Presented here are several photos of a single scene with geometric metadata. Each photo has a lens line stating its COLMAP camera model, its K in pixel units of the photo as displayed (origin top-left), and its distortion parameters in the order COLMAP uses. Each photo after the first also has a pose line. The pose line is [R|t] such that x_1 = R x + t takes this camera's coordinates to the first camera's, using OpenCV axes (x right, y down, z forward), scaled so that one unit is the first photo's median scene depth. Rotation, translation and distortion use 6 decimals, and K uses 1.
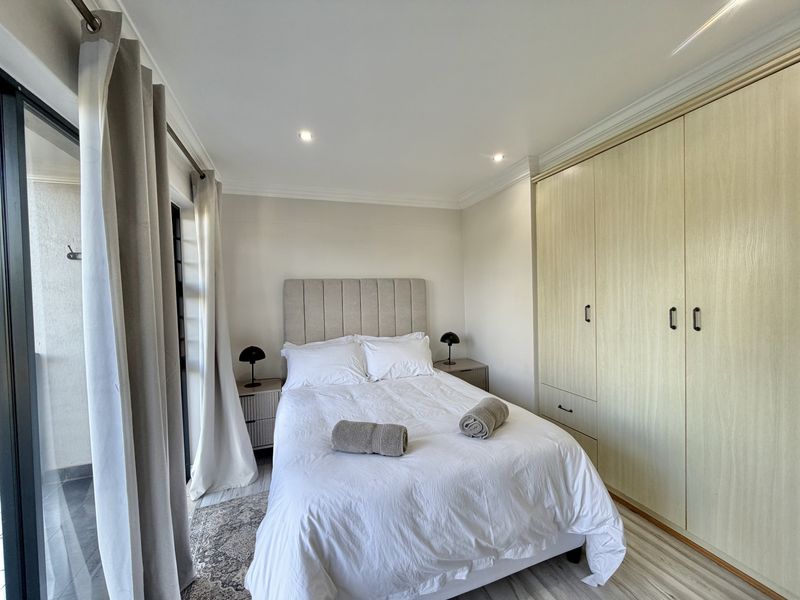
lens RADIAL K [[318.0, 0, 400.0], [0, 318.0, 300.0], [0, 0, 1]] dist [-0.000556, -0.000113]
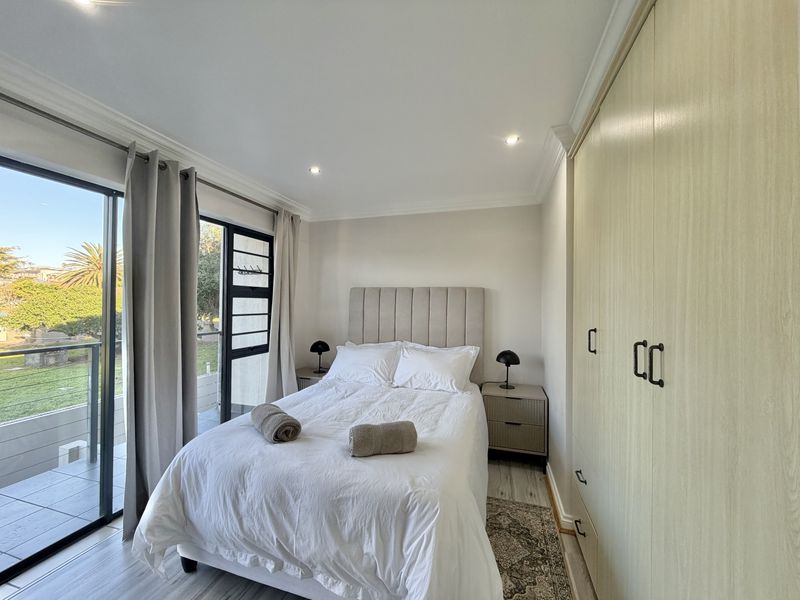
lens RADIAL K [[318.0, 0, 400.0], [0, 318.0, 300.0], [0, 0, 1]] dist [-0.000556, -0.000113]
pose [[0.803300, 0.029047, -0.594866, 0.541491], [-0.042930, 0.999036, -0.009190, -0.017096], [0.594026, 0.032920, 0.803772, 0.176105]]
